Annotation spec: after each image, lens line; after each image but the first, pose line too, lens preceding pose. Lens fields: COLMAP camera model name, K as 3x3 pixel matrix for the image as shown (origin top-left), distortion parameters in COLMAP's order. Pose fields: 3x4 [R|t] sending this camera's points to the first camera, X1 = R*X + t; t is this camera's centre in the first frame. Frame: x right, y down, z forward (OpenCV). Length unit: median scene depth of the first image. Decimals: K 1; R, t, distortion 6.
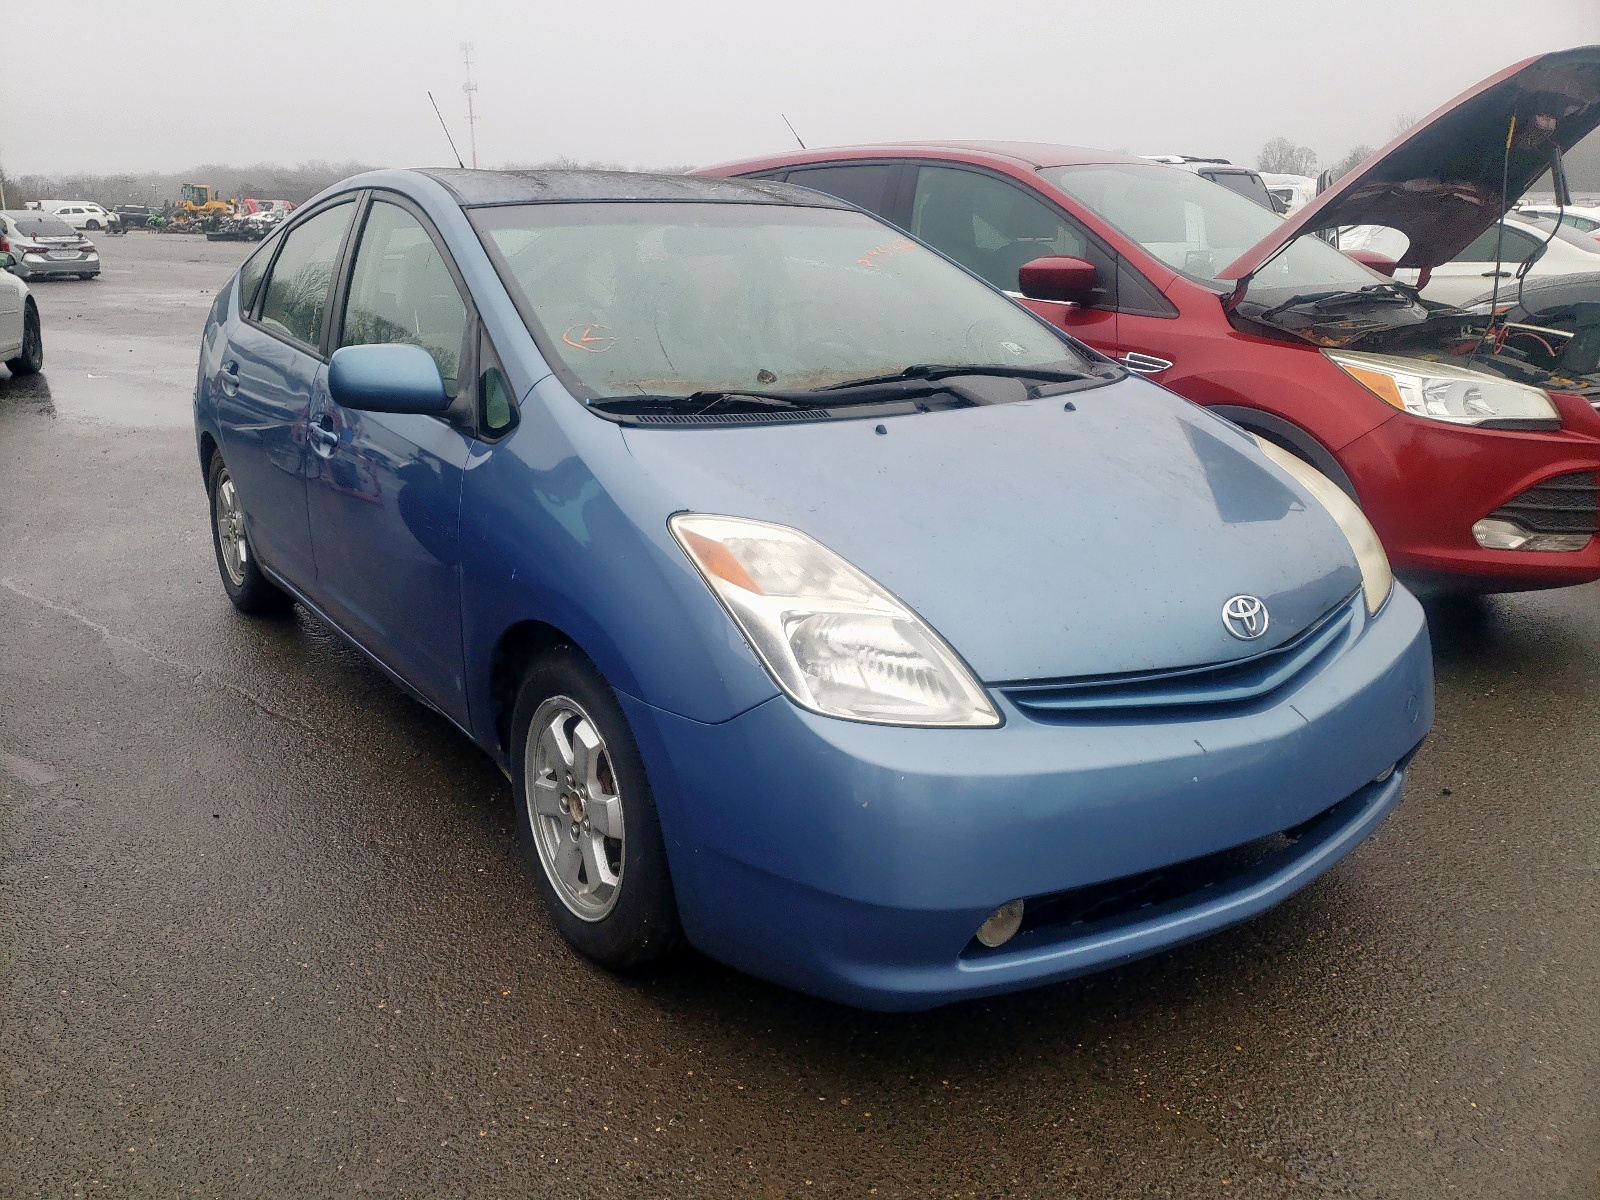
lens RADIAL K [[1184.1, 0, 799.1], [0, 1184.1, 656.4], [0, 0, 1]] dist [0.074425, 0.000252]
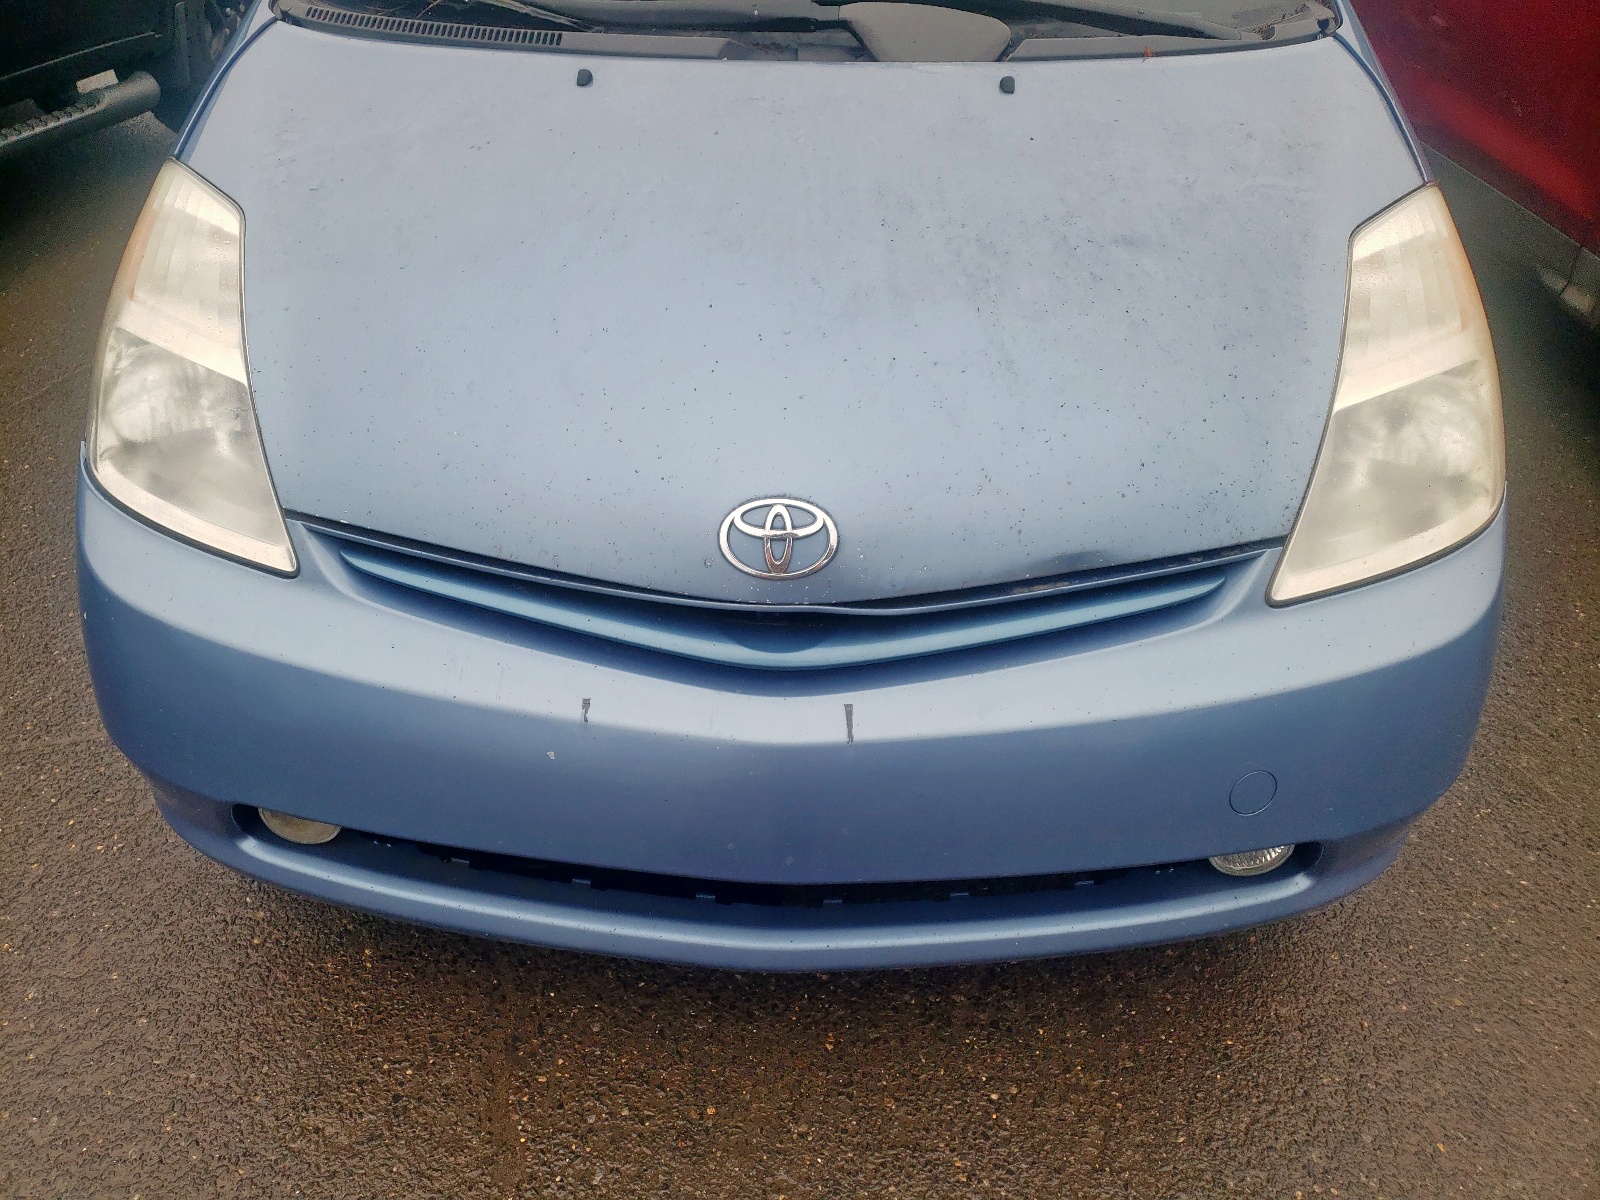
lens RADIAL K [[1184.1, 0, 799.1], [0, 1184.1, 656.4], [0, 0, 1]] dist [0.074425, 0.000252]
pose [[0.792002, 0.373021, -0.483309, 0.599121], [-0.210648, 0.909987, 0.357143, -0.163754], [0.573027, -0.181050, 0.799288, 0.483693]]
